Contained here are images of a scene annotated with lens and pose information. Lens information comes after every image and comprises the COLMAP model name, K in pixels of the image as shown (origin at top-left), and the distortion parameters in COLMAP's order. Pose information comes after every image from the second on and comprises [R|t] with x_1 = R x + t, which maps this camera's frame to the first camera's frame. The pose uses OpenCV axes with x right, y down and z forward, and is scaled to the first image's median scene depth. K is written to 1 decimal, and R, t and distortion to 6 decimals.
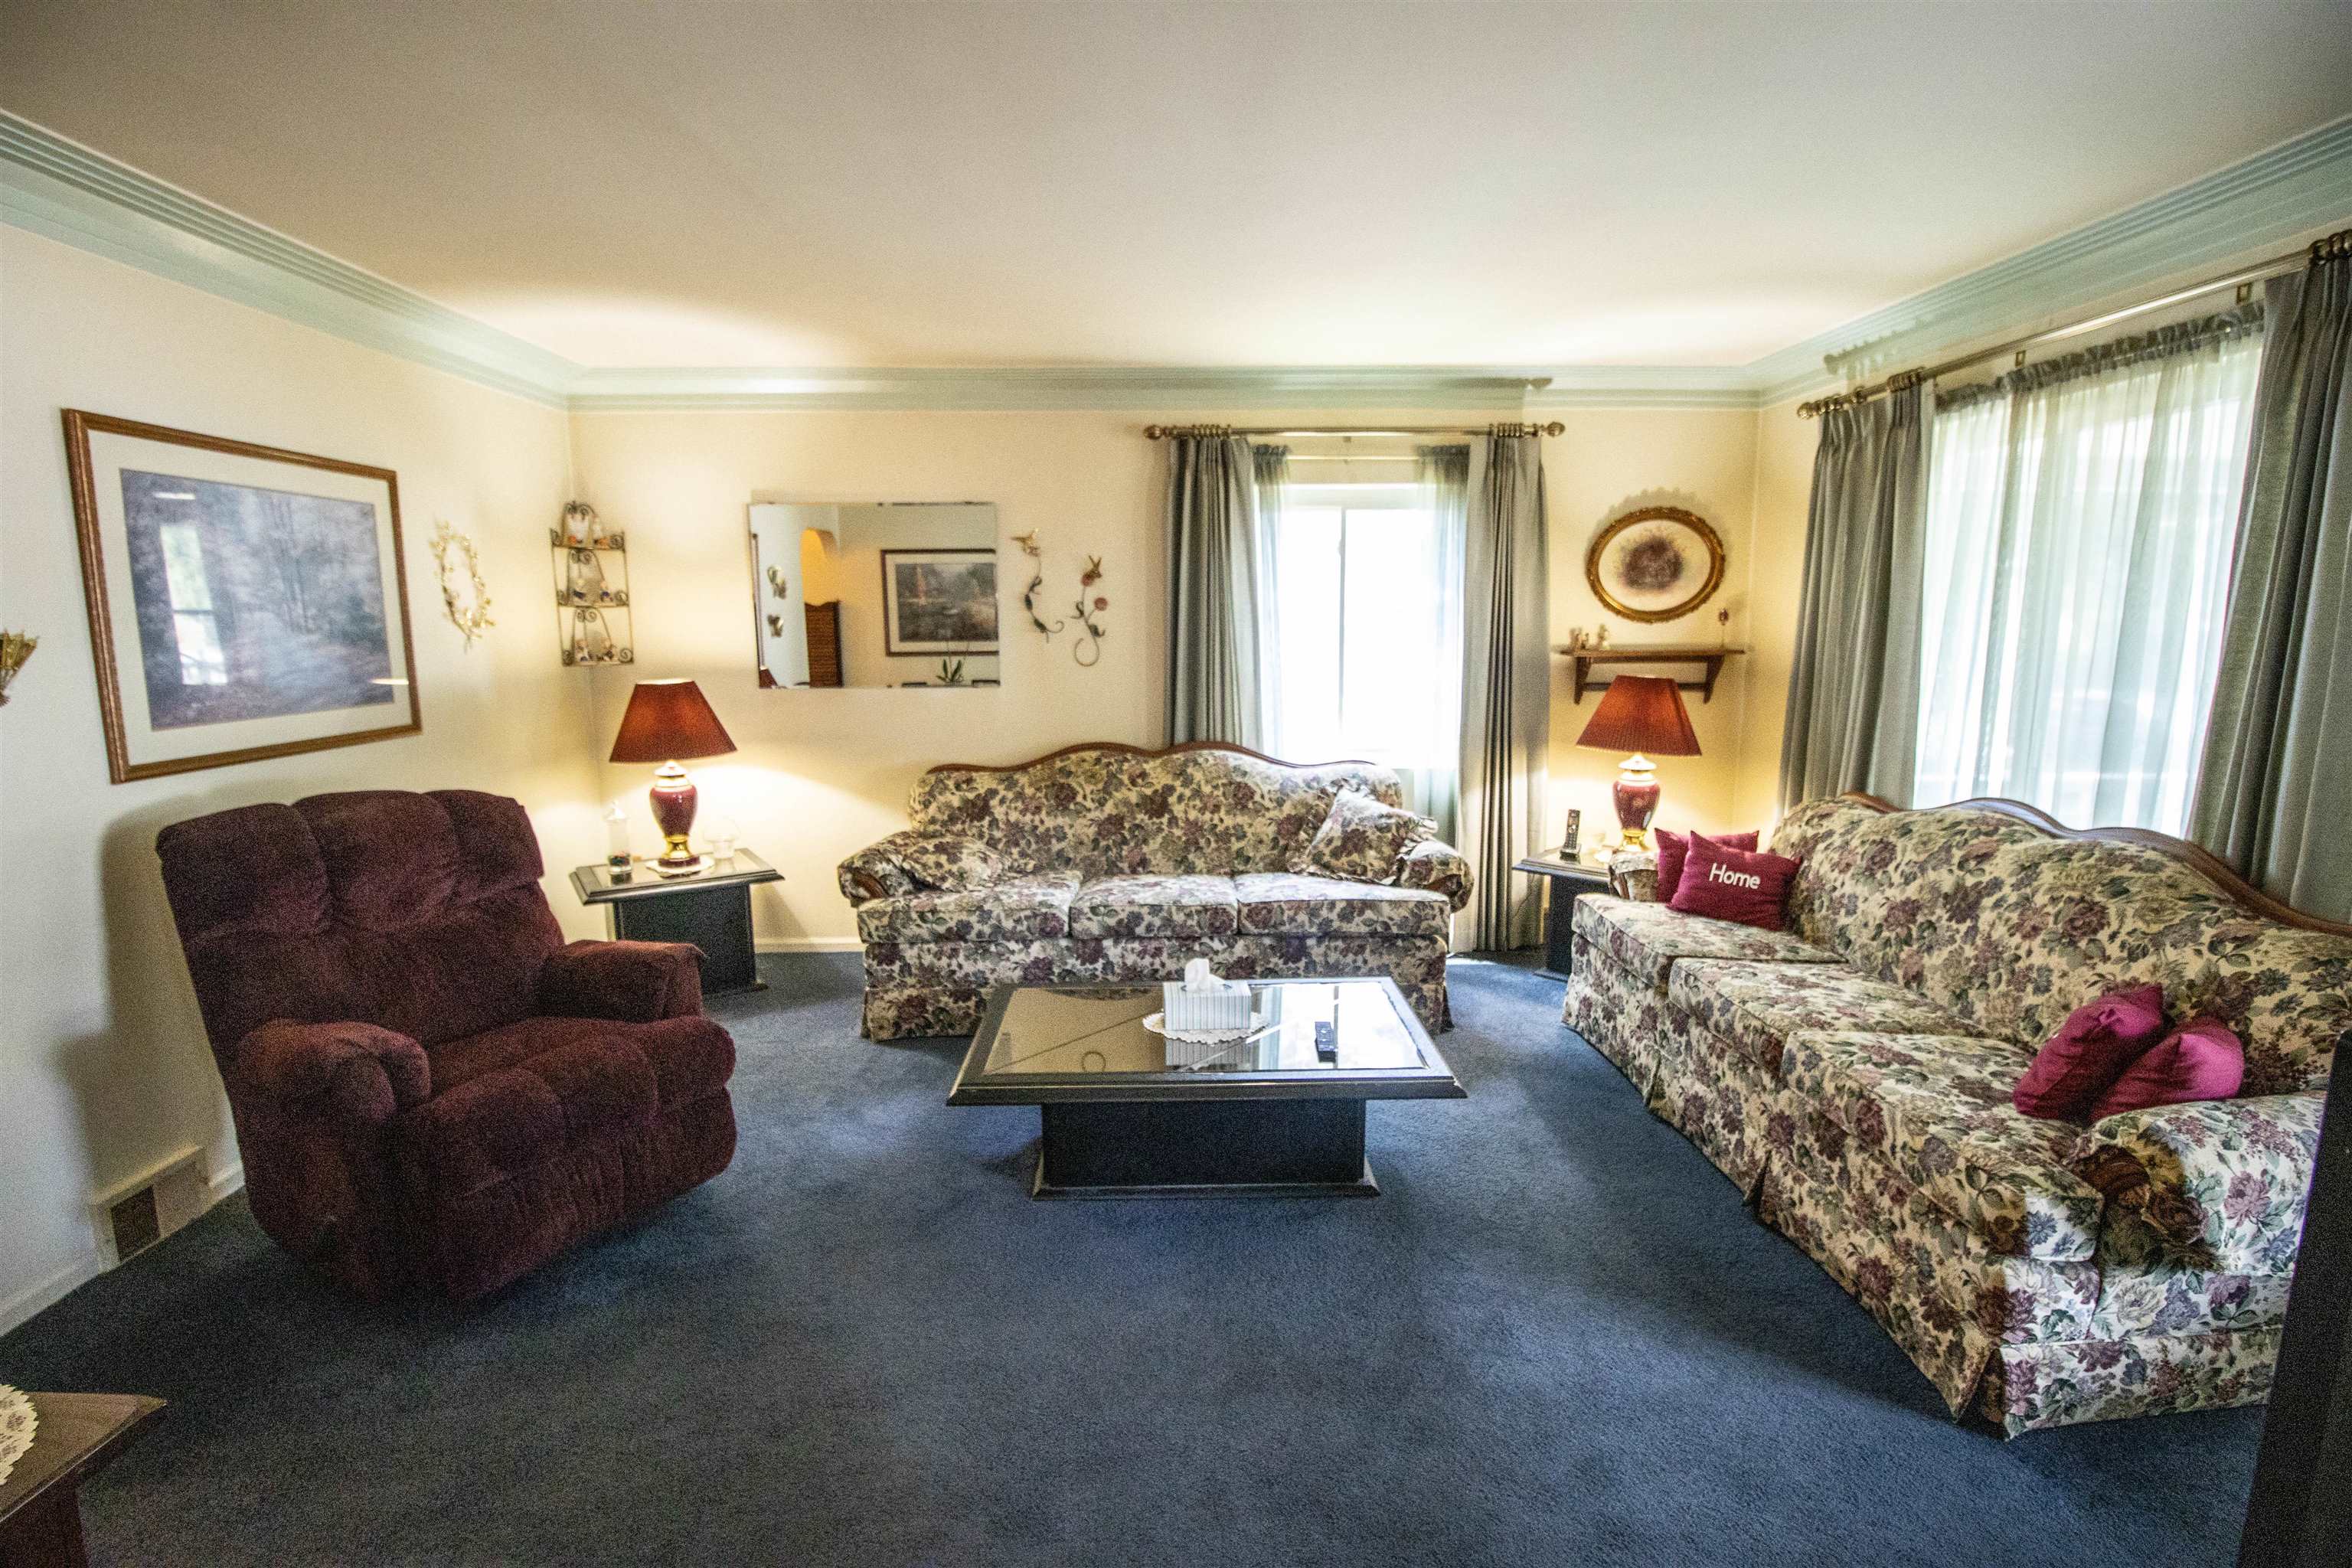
lens RADIAL K [[1109.9, 0, 1170.9], [0, 1109.9, 788.3], [0, 0, 1]] dist [-0.010436, -0.006133]
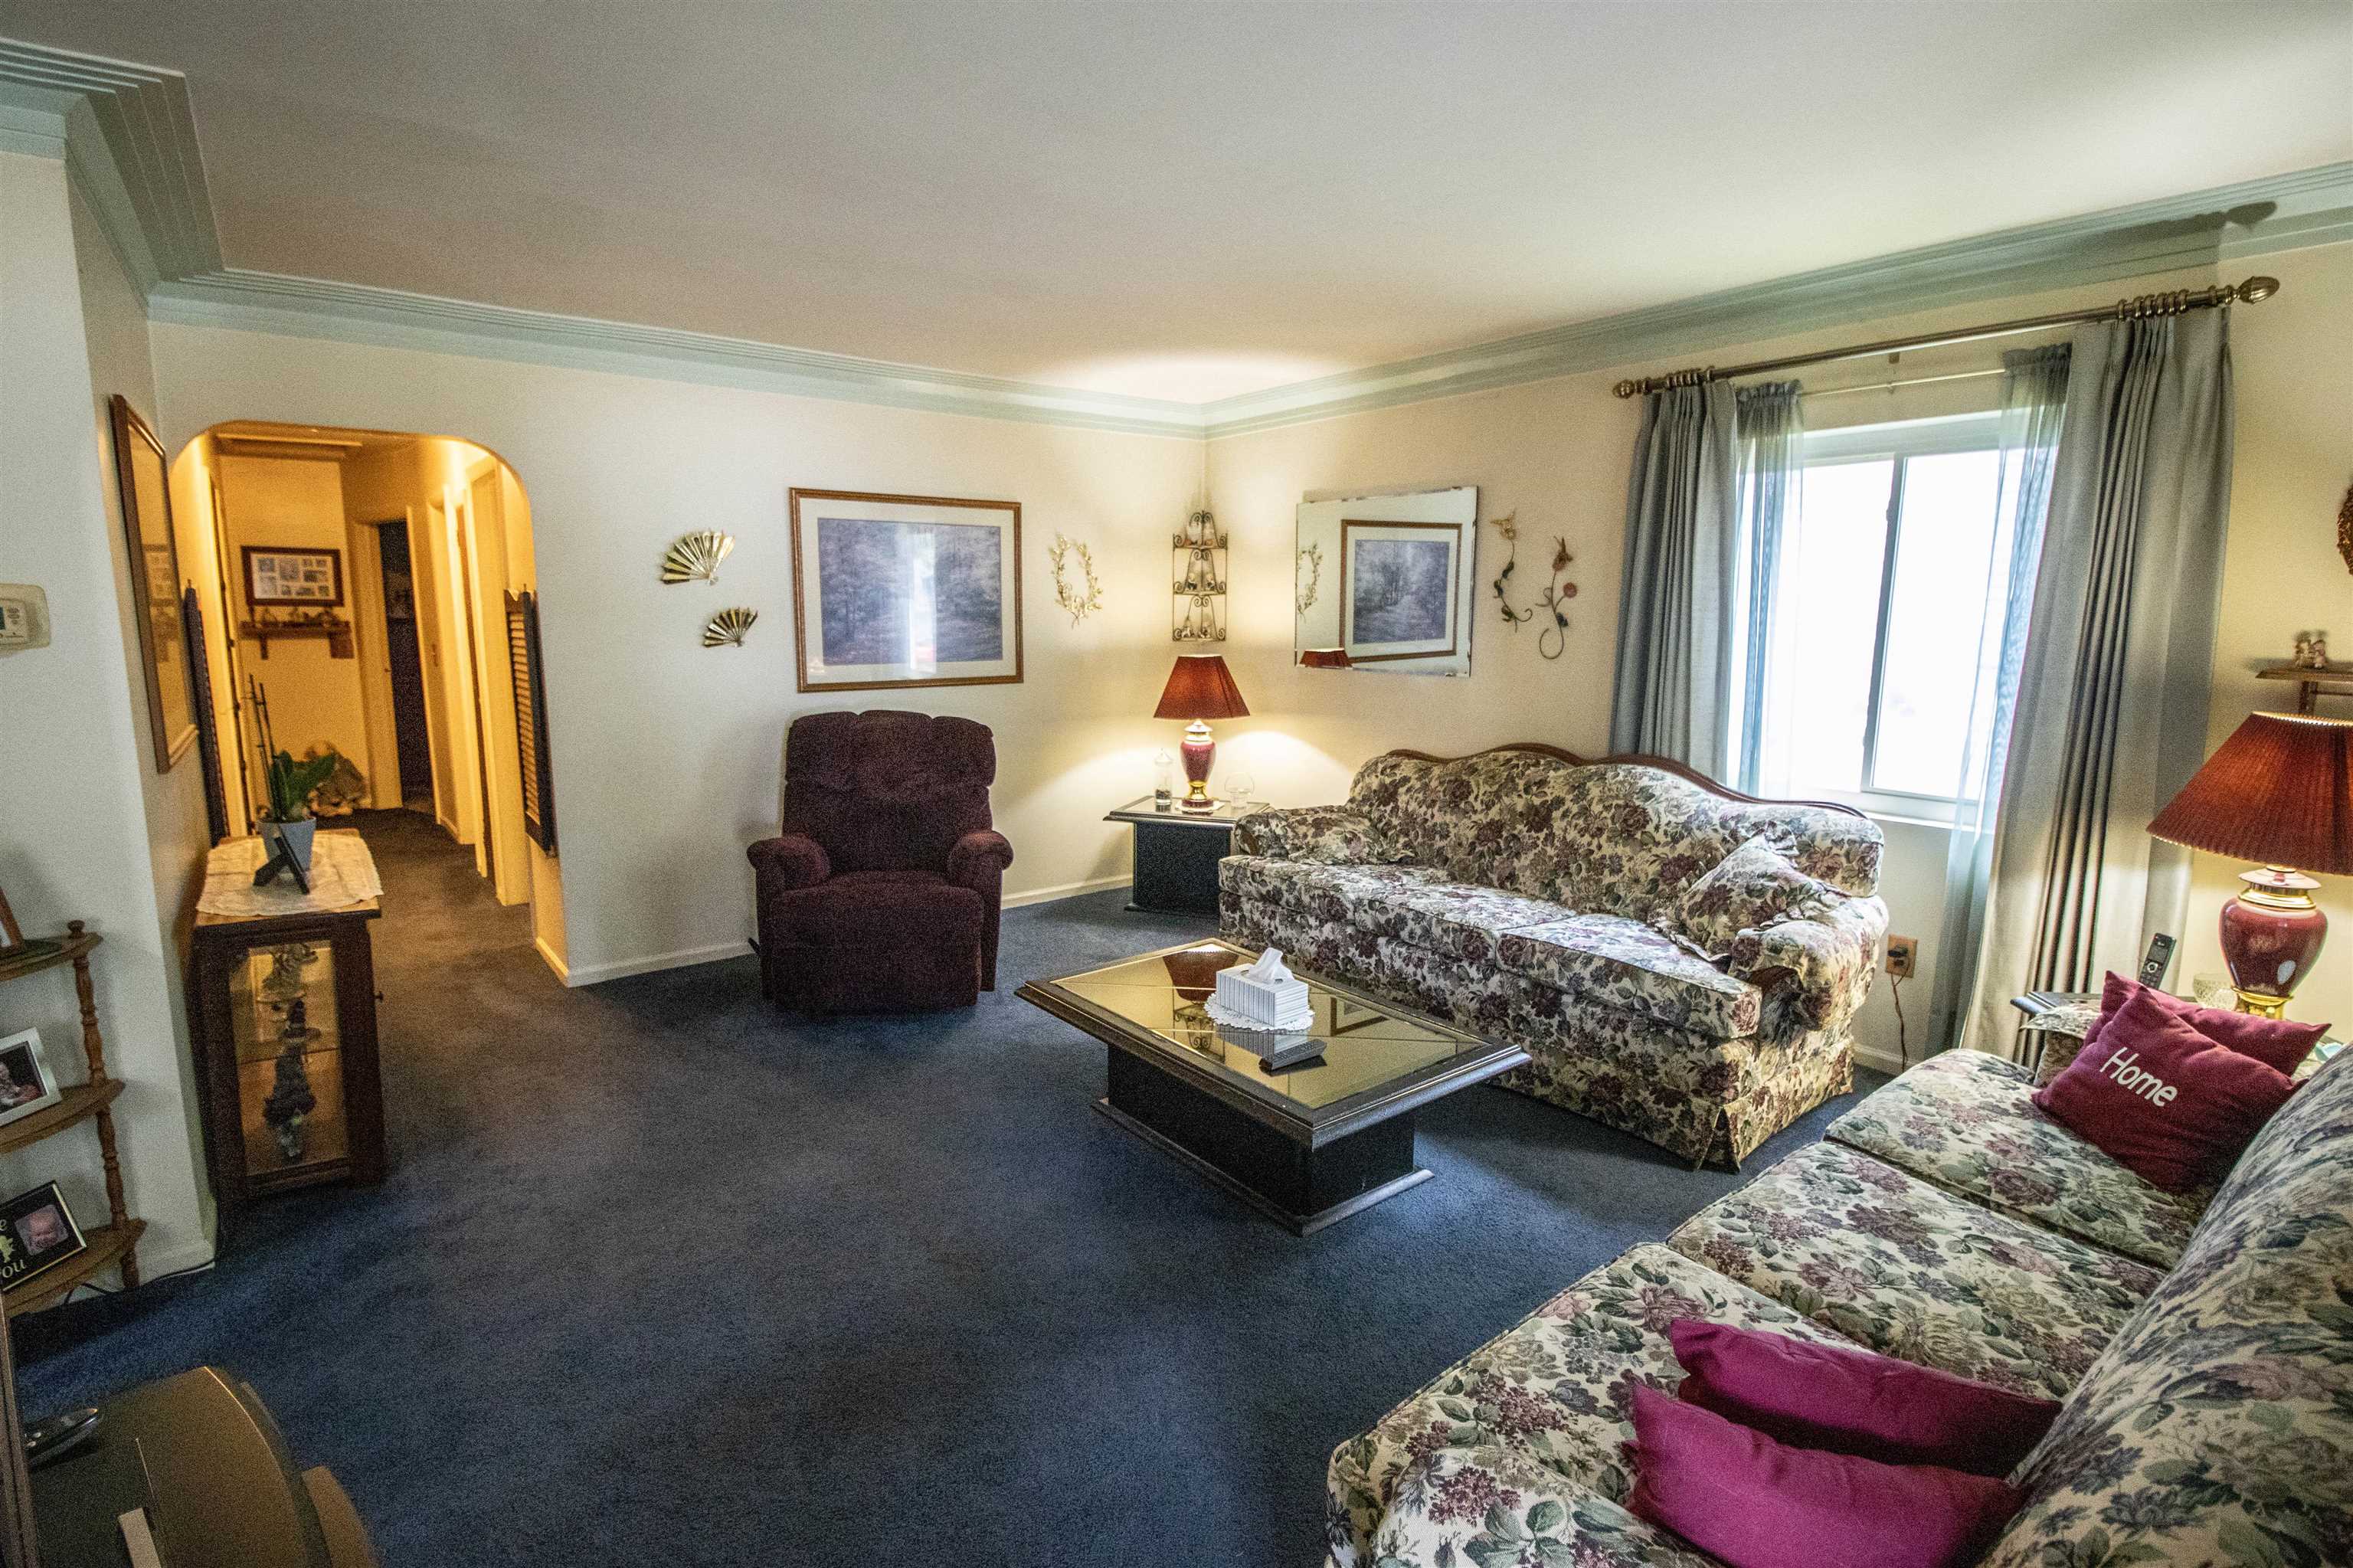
lens RADIAL K [[1110.4, 0, 1084.0], [0, 1110.4, 779.9], [0, 0, 1]] dist [-0.010436, -0.006133]
pose [[0.573991, 0.131378, -0.808254, 0.494548], [-0.126979, 0.989387, 0.070644, -0.031240], [0.808957, 0.062082, 0.584581, 0.187585]]
